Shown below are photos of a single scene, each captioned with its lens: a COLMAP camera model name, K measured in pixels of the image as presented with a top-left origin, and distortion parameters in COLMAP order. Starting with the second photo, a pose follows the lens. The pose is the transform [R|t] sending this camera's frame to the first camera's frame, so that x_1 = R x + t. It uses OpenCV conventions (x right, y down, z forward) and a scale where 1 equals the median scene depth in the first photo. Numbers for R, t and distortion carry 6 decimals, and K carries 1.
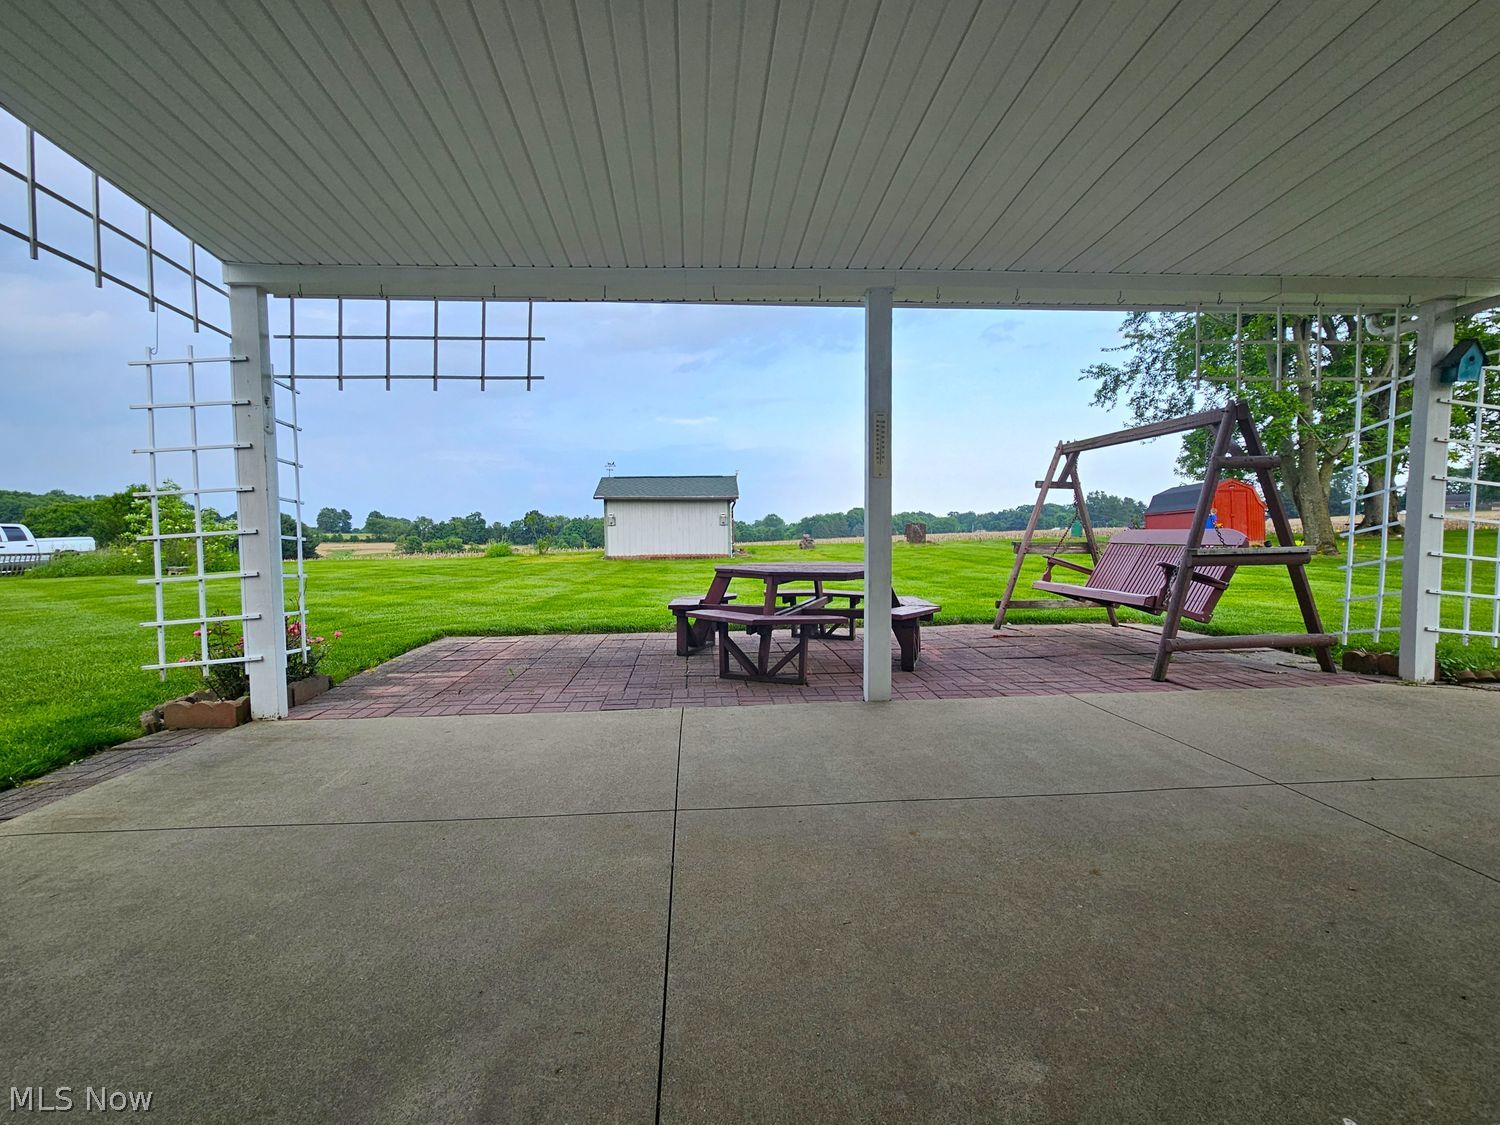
lens RADIAL K [[644.6, 0, 735.6], [0, 644.6, 561.5], [0, 0, 1]] dist [-0.000198, 0.000007]
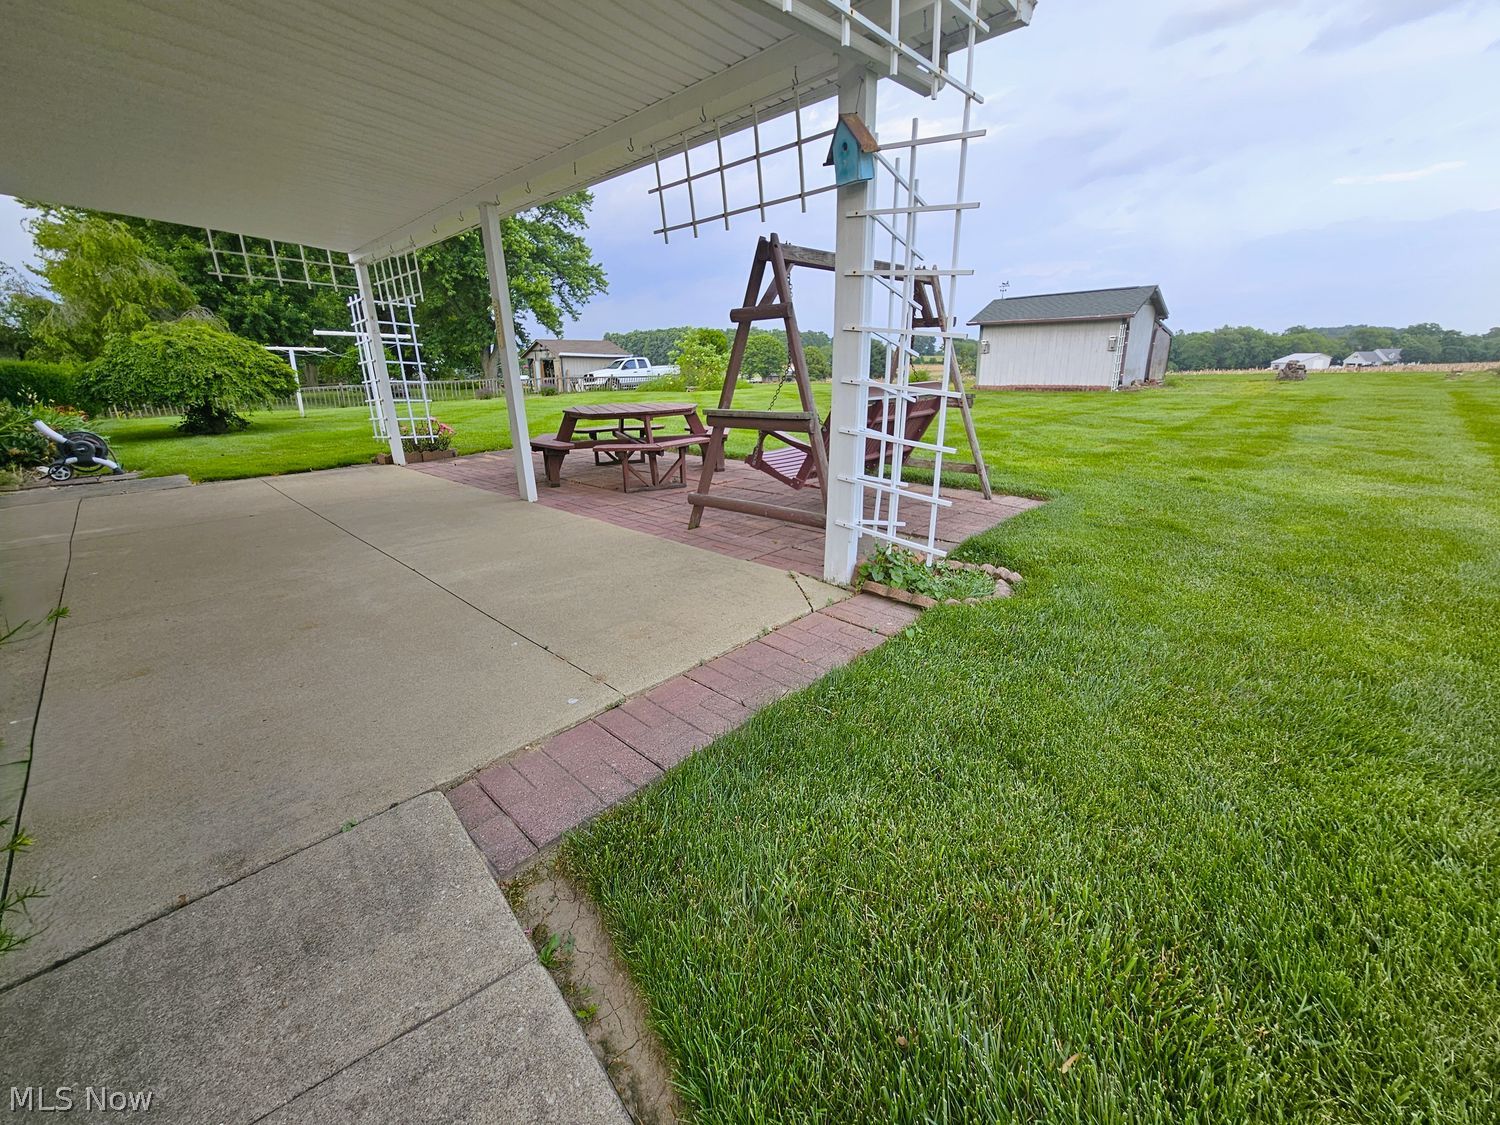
lens RADIAL K [[609.2, 0, 736.4], [0, 609.2, 558.3], [0, 0, 1]] dist [0.000357, -0.000053]
pose [[0.662060, 0.226261, -0.714481, 0.297755], [-0.020077, 0.958351, 0.284885, -0.013796], [0.749182, -0.174266, 0.639029, 0.077262]]
